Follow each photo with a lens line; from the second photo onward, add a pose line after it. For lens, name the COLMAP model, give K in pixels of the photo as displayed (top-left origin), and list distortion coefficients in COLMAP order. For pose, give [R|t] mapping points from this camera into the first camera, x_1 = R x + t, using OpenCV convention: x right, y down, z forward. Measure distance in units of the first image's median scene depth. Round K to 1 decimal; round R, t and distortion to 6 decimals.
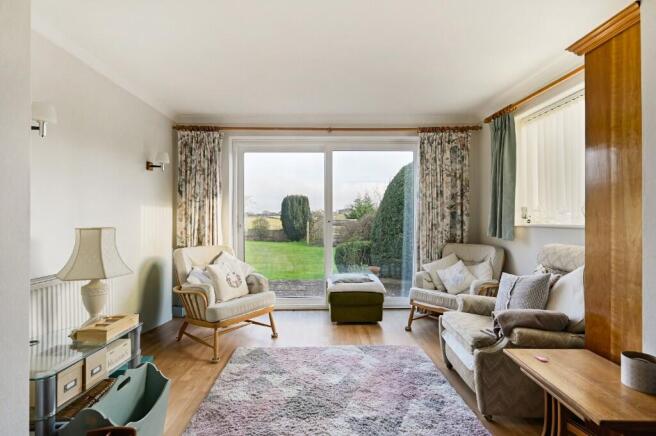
lens RADIAL K [[311.9, 0, 328.0], [0, 311.9, 218.0], [0, 0, 1]] dist [-0.000164, 0.000077]
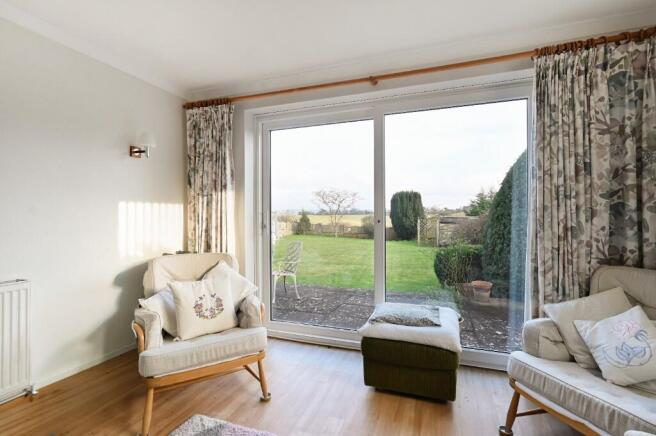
lens RADIAL K [[308.7, 0, 328.6], [0, 308.7, 212.5], [0, 0, 1]] dist [0.005134, 0.000559]
pose [[0.929967, -0.005046, -0.367607, 0.158949], [0.001477, 0.999949, -0.009988, -0.000954], [0.367639, 0.008746, 0.929927, 0.378315]]
